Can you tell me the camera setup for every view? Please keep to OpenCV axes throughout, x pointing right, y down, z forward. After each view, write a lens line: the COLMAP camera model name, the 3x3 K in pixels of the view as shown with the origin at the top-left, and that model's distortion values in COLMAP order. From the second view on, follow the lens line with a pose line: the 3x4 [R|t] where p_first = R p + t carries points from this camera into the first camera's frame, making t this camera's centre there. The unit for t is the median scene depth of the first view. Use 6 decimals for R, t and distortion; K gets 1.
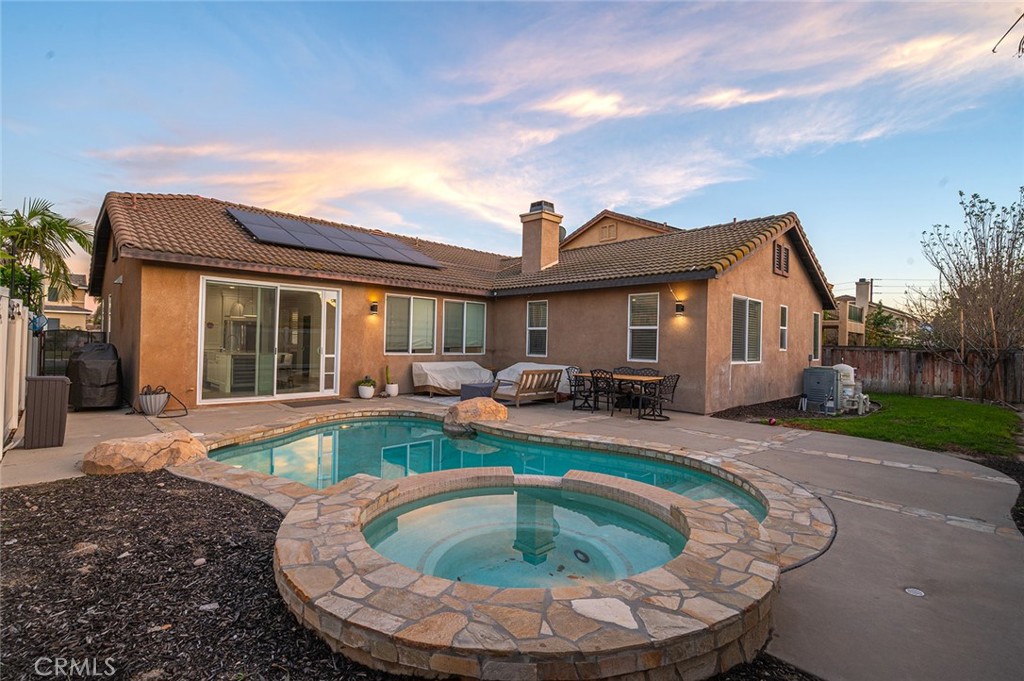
lens RADIAL K [[475.9, 0, 508.5], [0, 475.9, 339.1], [0, 0, 1]] dist [0.003103, -0.000334]
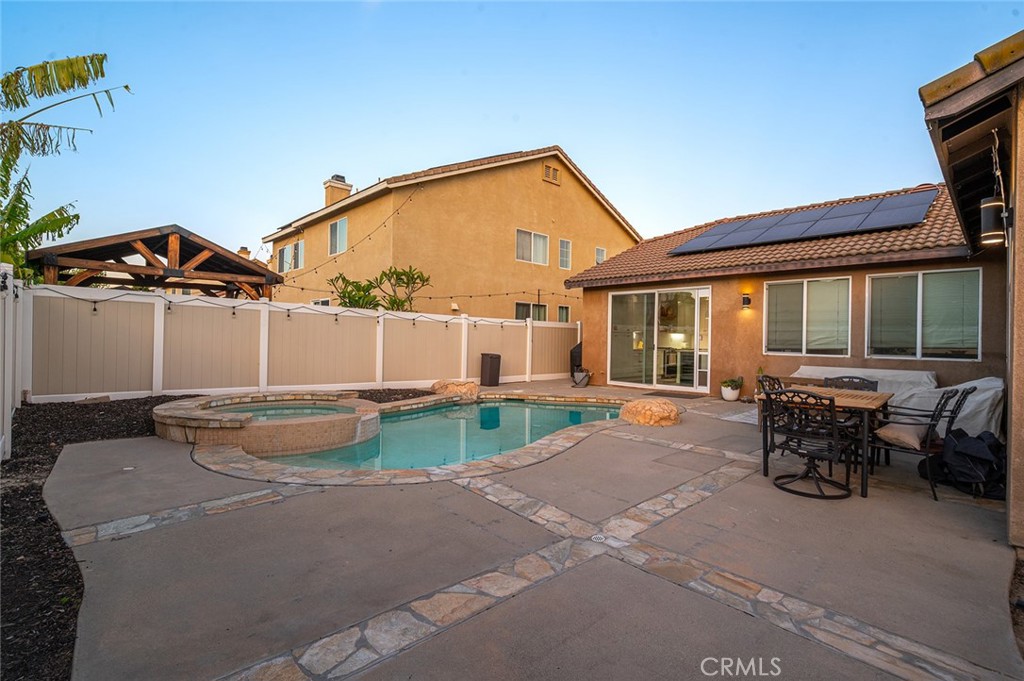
lens RADIAL K [[475.9, 0, 508.8], [0, 475.9, 338.0], [0, 0, 1]] dist [0.003103, -0.000334]
pose [[0.000365, -0.020011, -0.999800, 0.643650], [-0.010985, 0.999739, -0.020014, 0.028215], [0.999940, 0.010990, 0.000145, 0.594191]]
